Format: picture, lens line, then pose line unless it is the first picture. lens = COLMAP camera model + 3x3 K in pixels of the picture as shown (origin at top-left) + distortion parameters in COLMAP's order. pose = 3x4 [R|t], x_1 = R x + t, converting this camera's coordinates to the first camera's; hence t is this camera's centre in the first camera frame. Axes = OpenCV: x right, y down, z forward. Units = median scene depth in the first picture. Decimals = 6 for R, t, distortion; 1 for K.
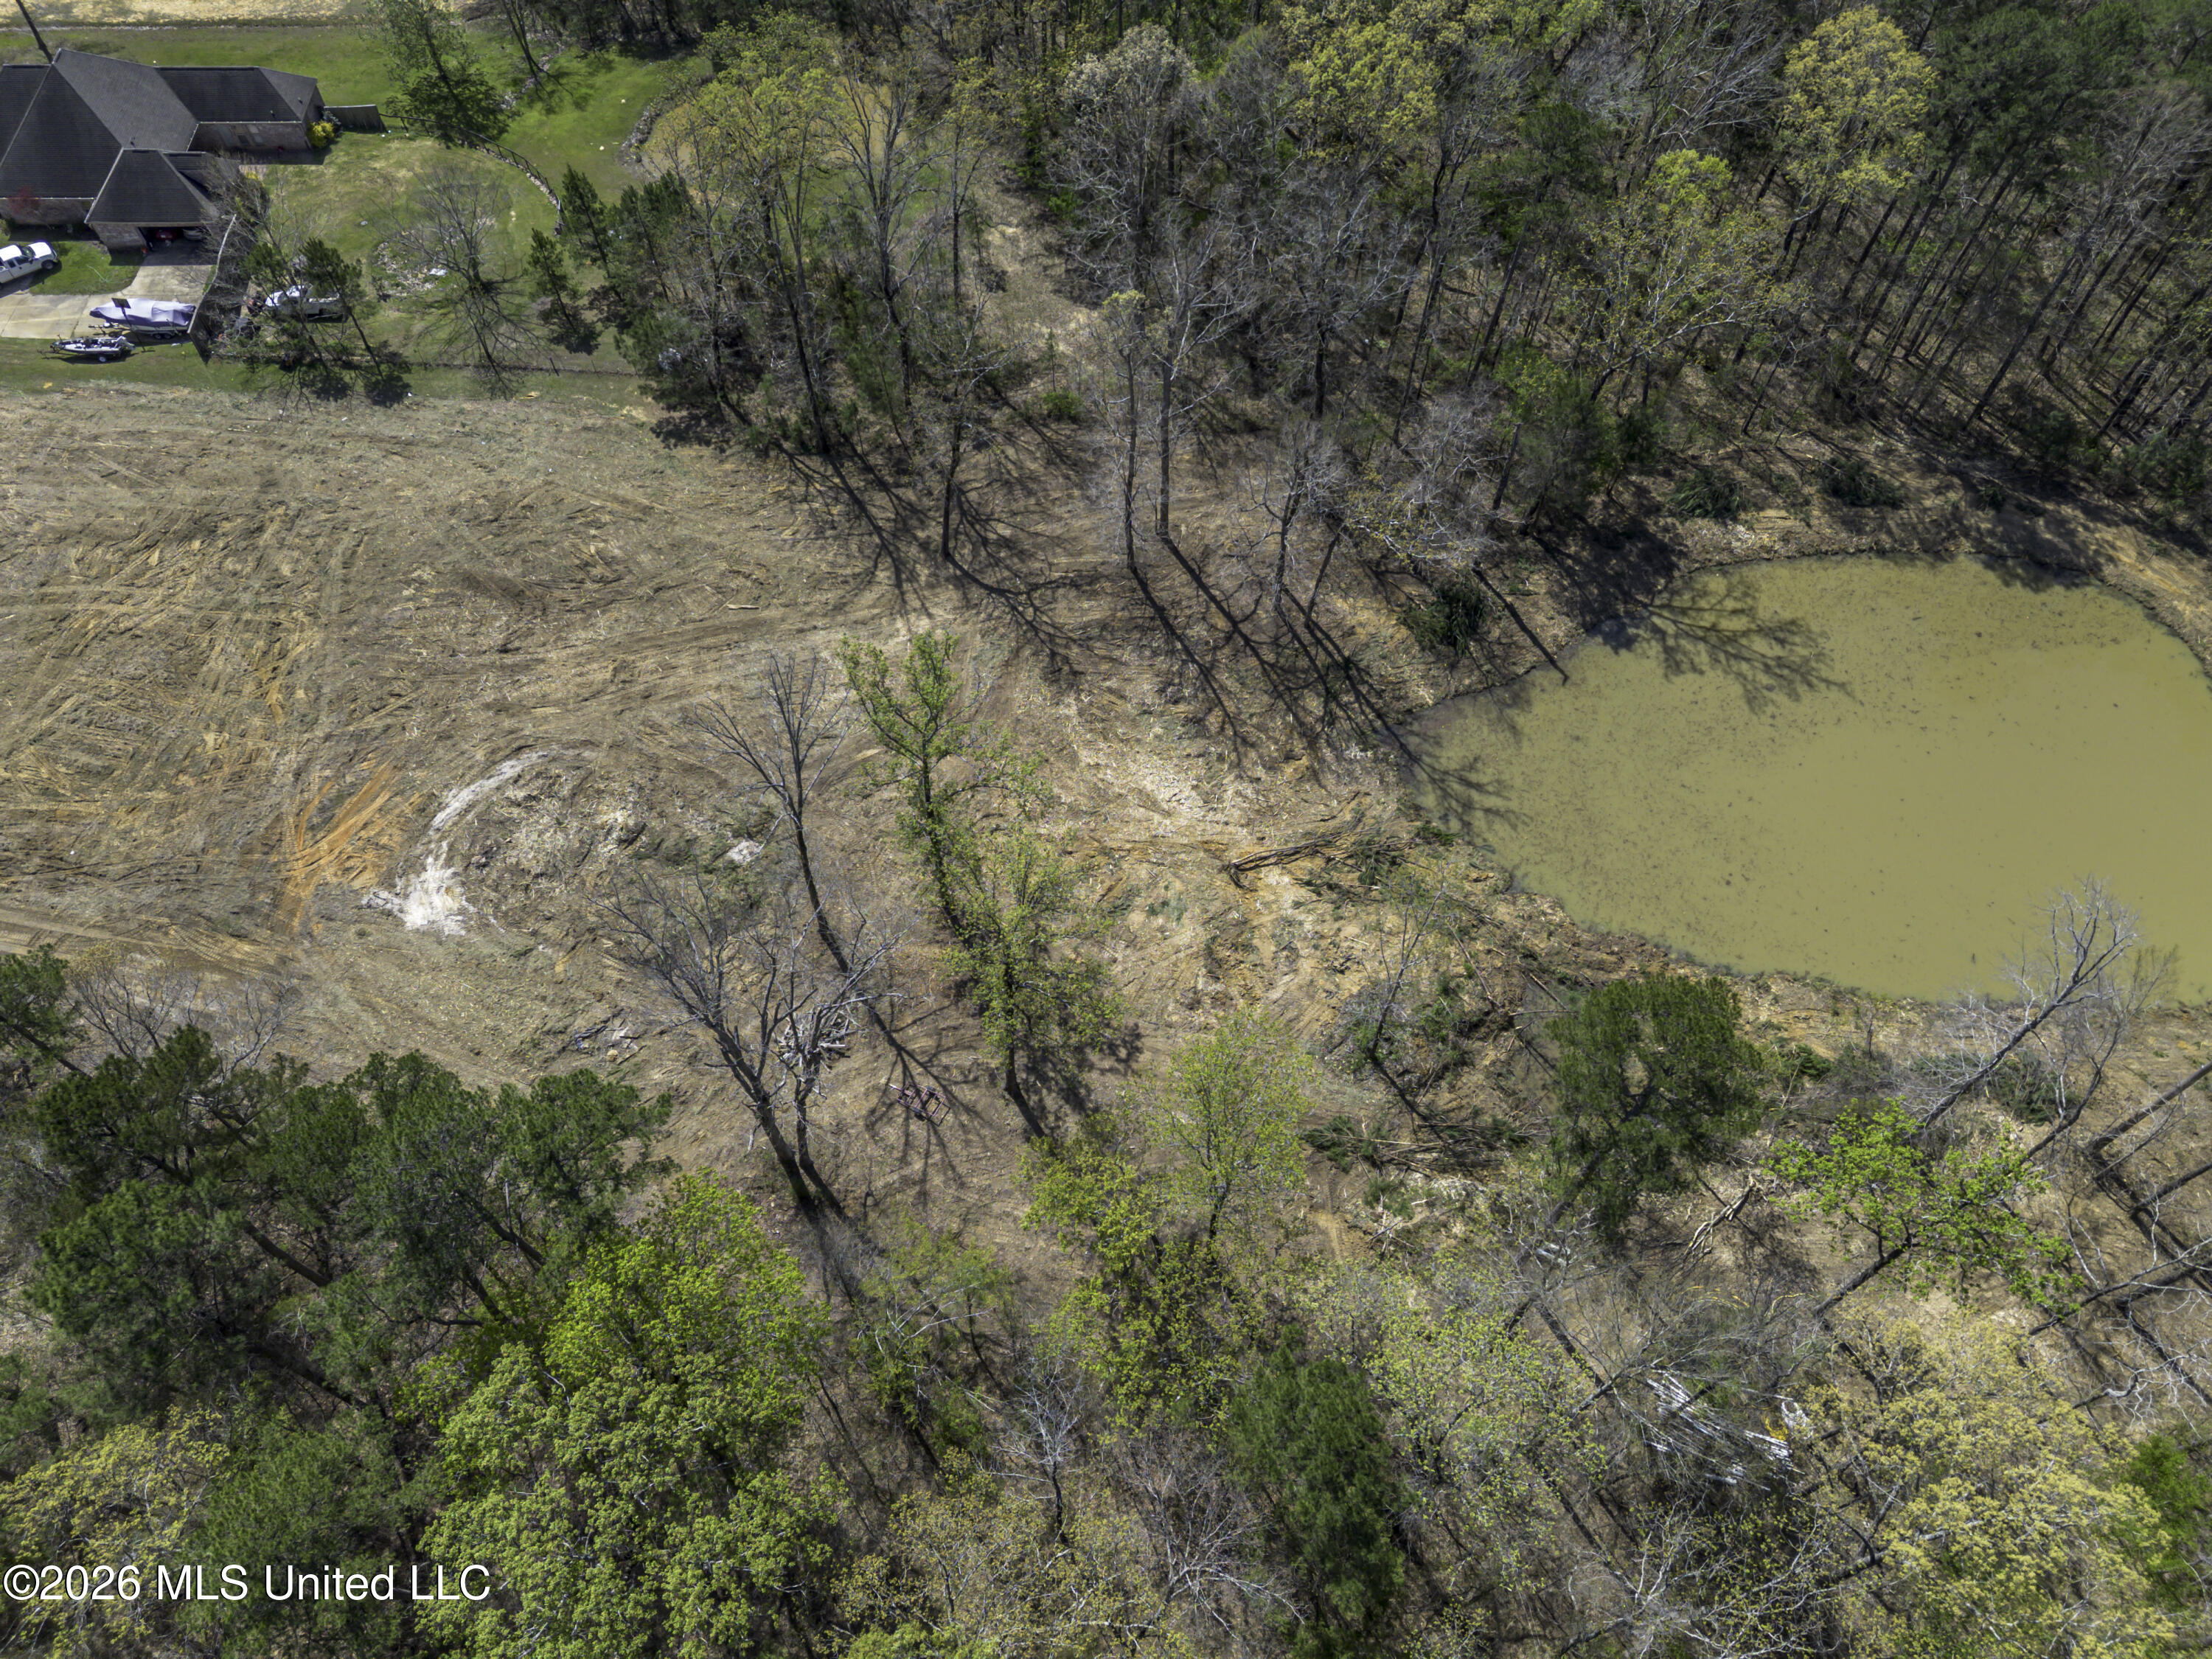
lens RADIAL K [[1565.4, 0, 1101.6], [0, 1565.4, 826.4], [0, 0, 1]] dist [0.078867, -0.071931]
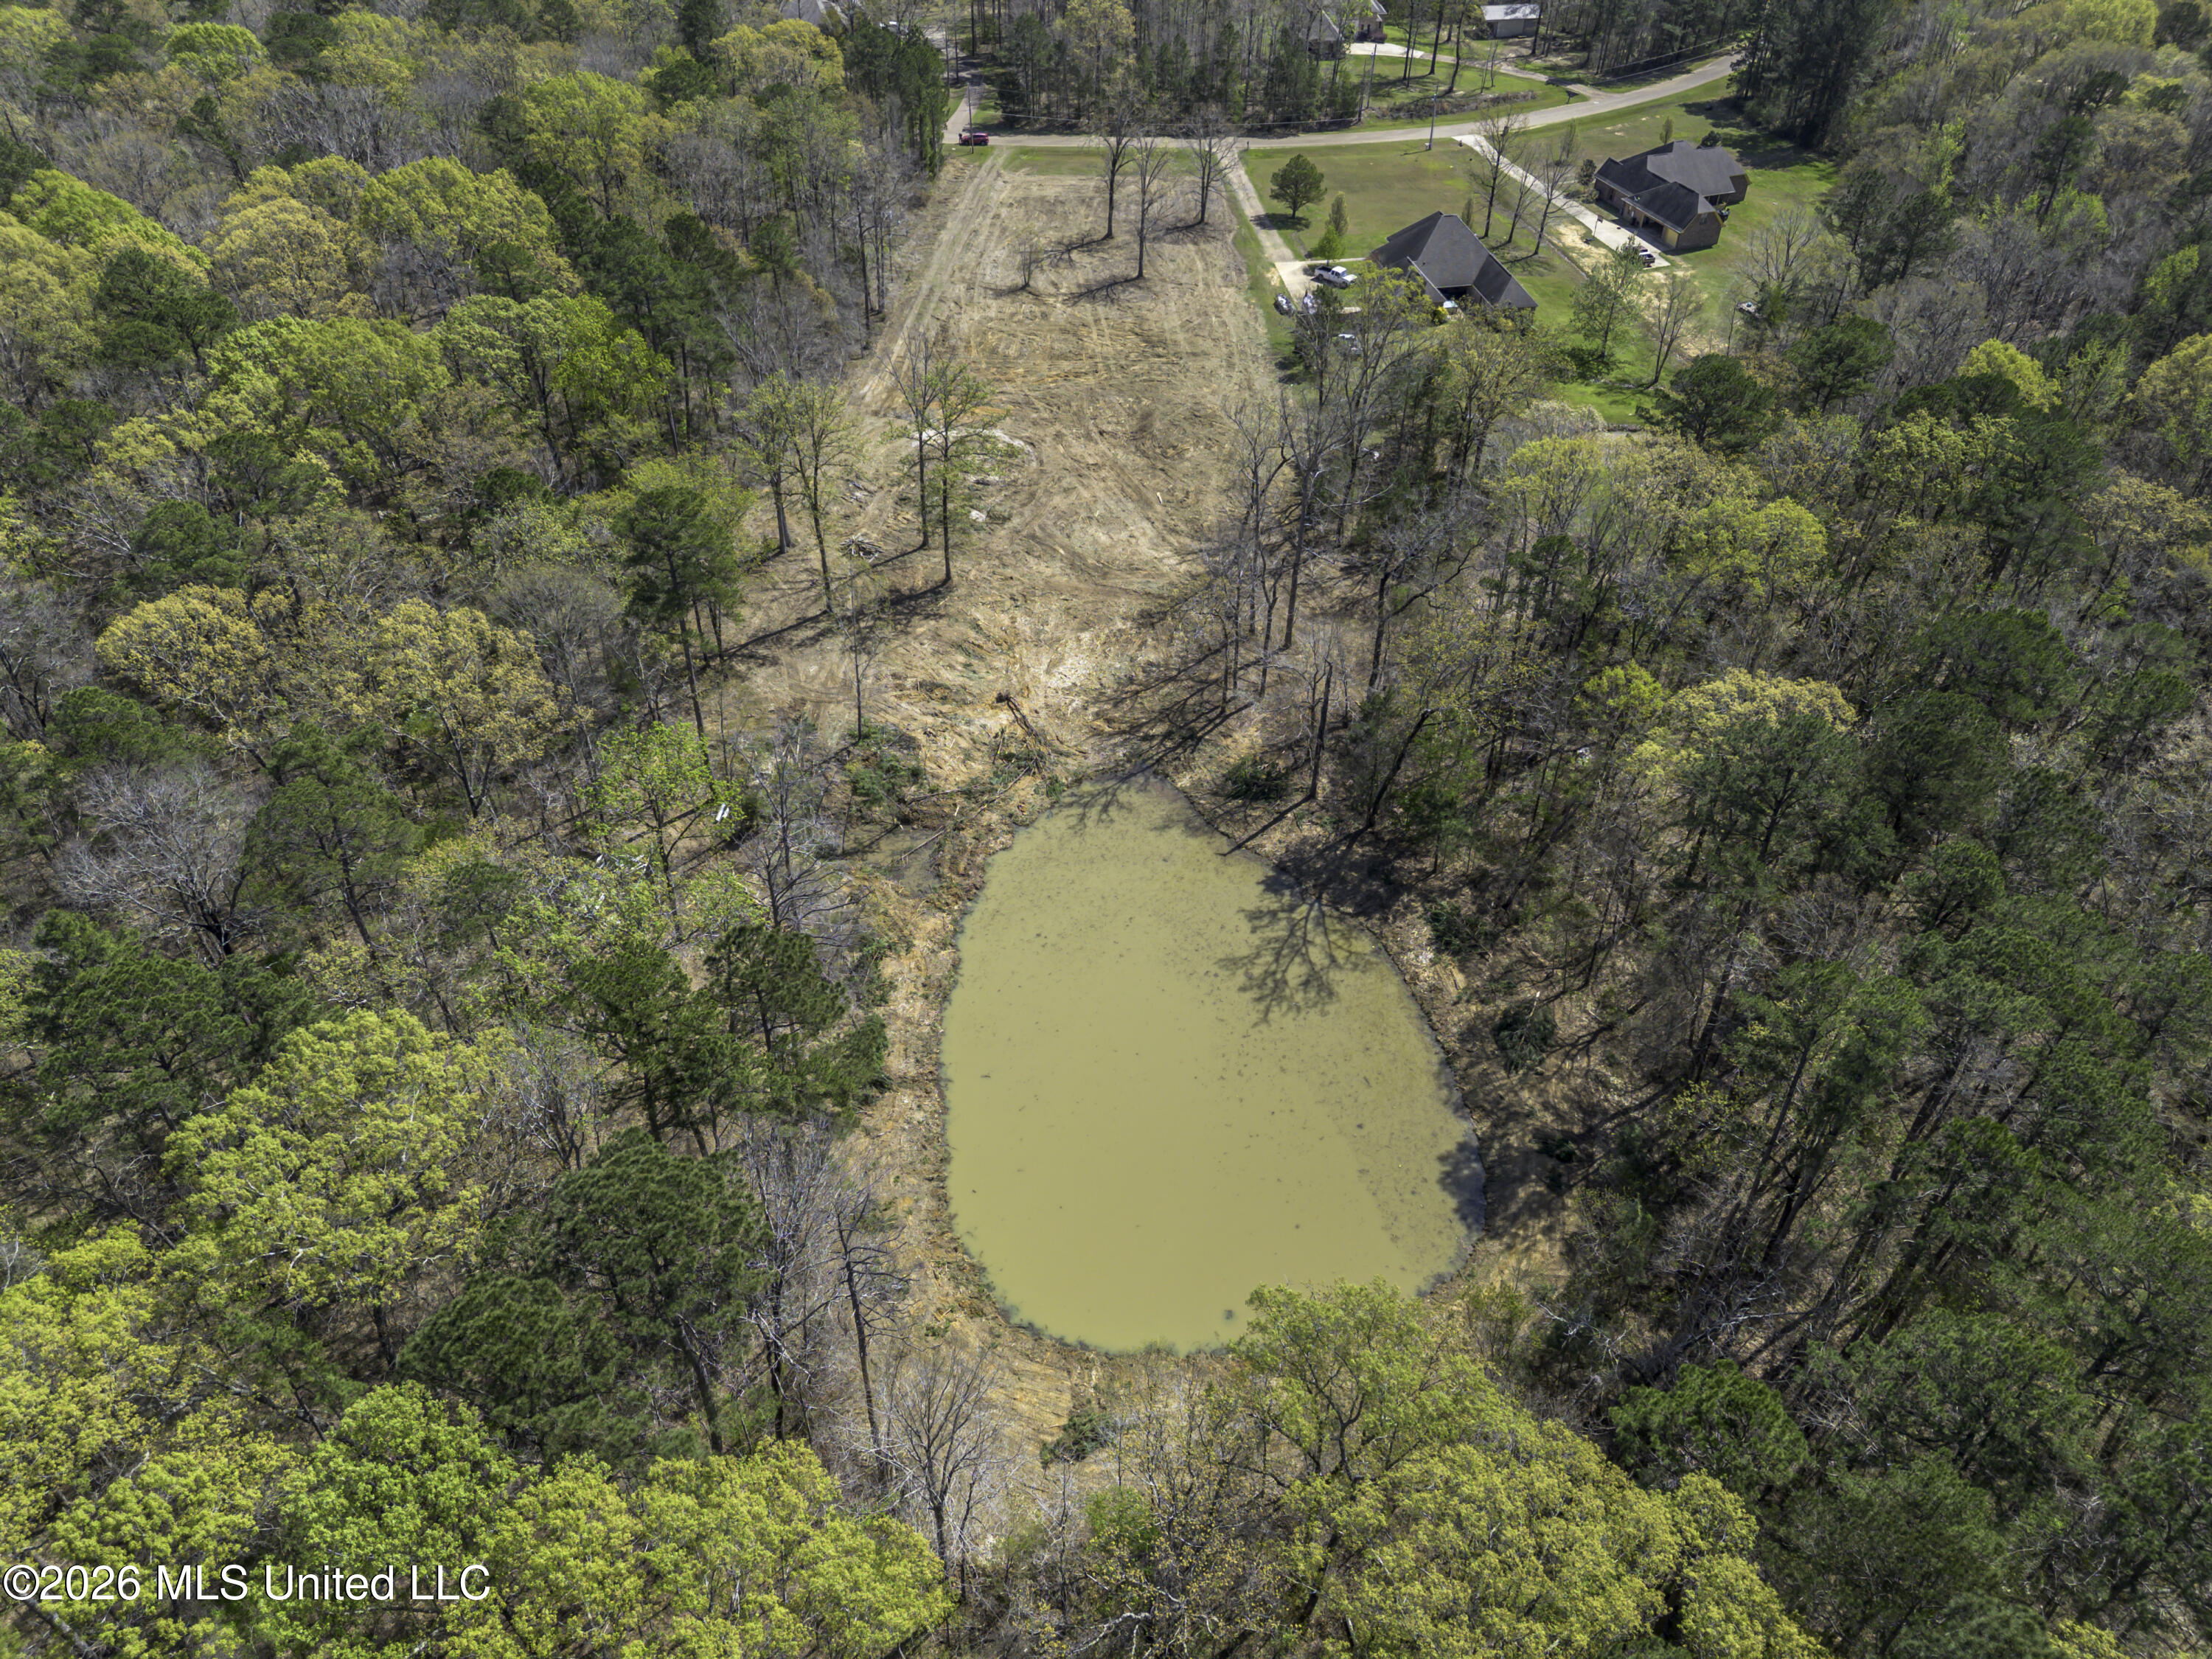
lens RADIAL K [[1565.4, 0, 1108.0], [0, 1565.4, 827.0], [0, 0, 1]] dist [0.078867, -0.071931]
pose [[0.137906, 0.631862, -0.762714, 1.182567], [-0.836880, 0.486202, 0.251473, -0.331429], [0.529729, 0.603620, 0.595843, 0.223527]]
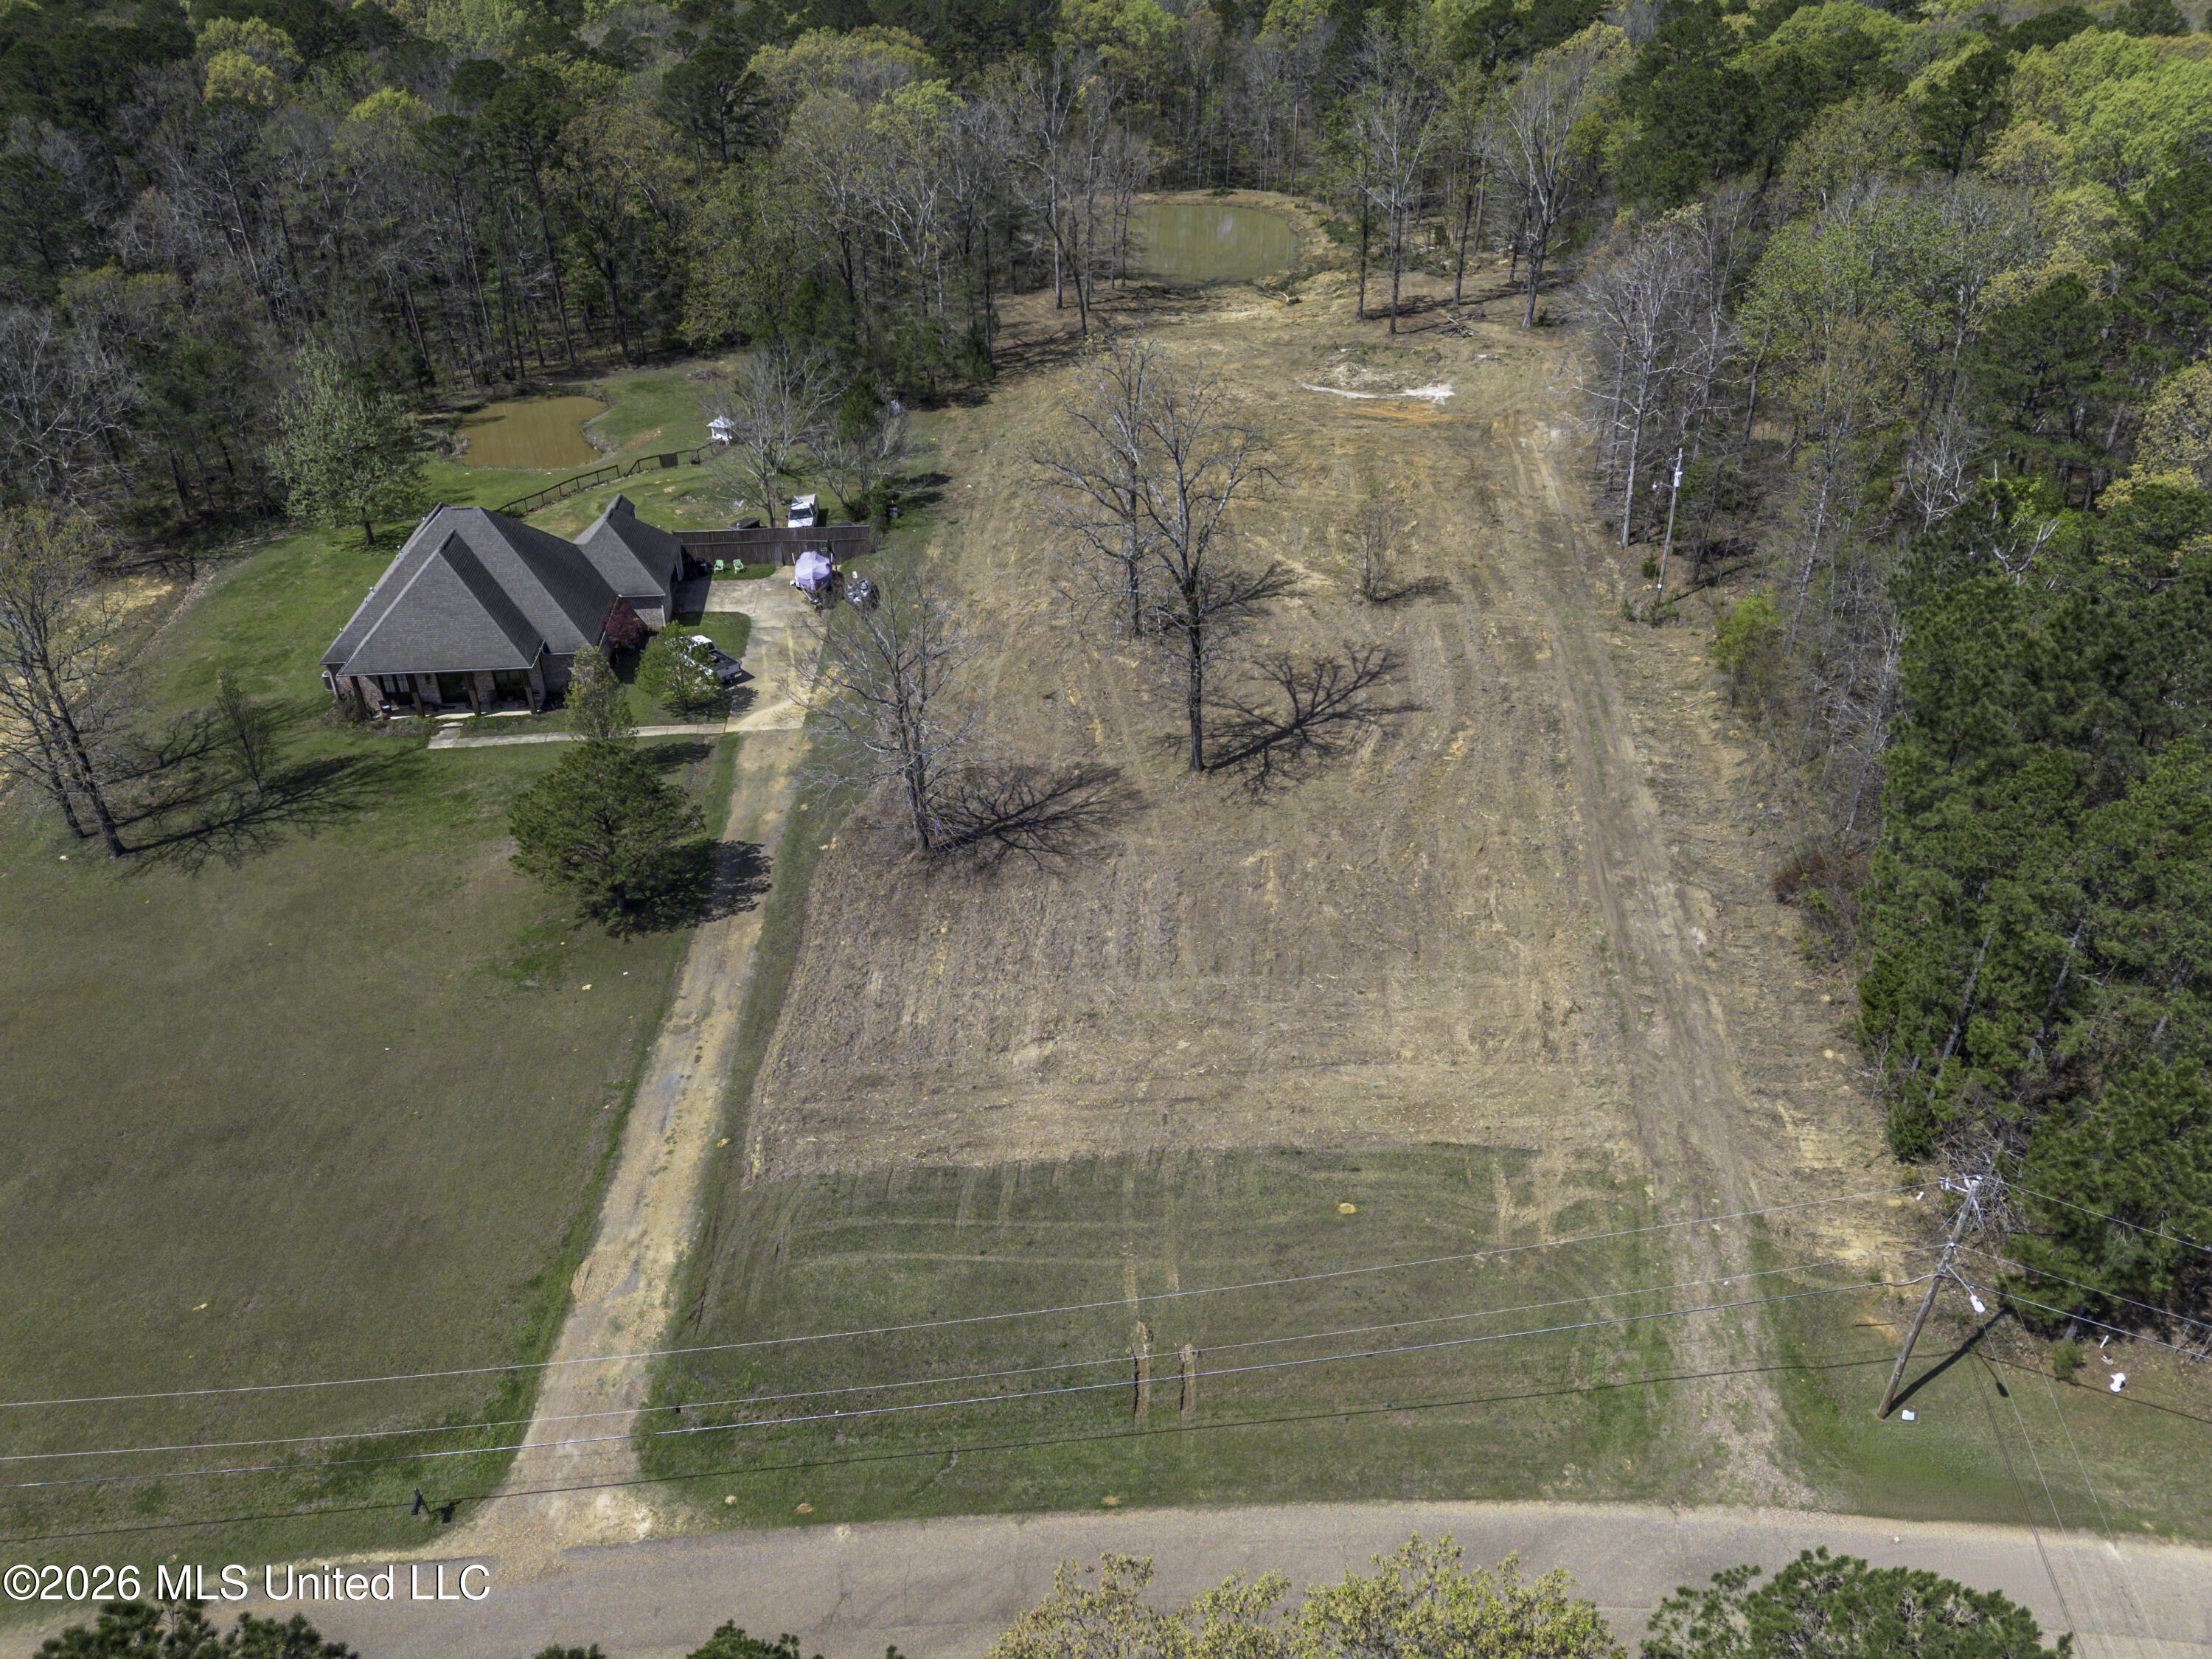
lens RADIAL K [[1565.4, 0, 1115.2], [0, 1565.4, 829.2], [0, 0, 1]] dist [0.078867, -0.071931]
pose [[-0.080981, -0.525990, 0.846627, -1.659583], [0.839052, 0.422508, 0.342751, -0.481967], [-0.537990, 0.738121, 0.407118, 0.737677]]
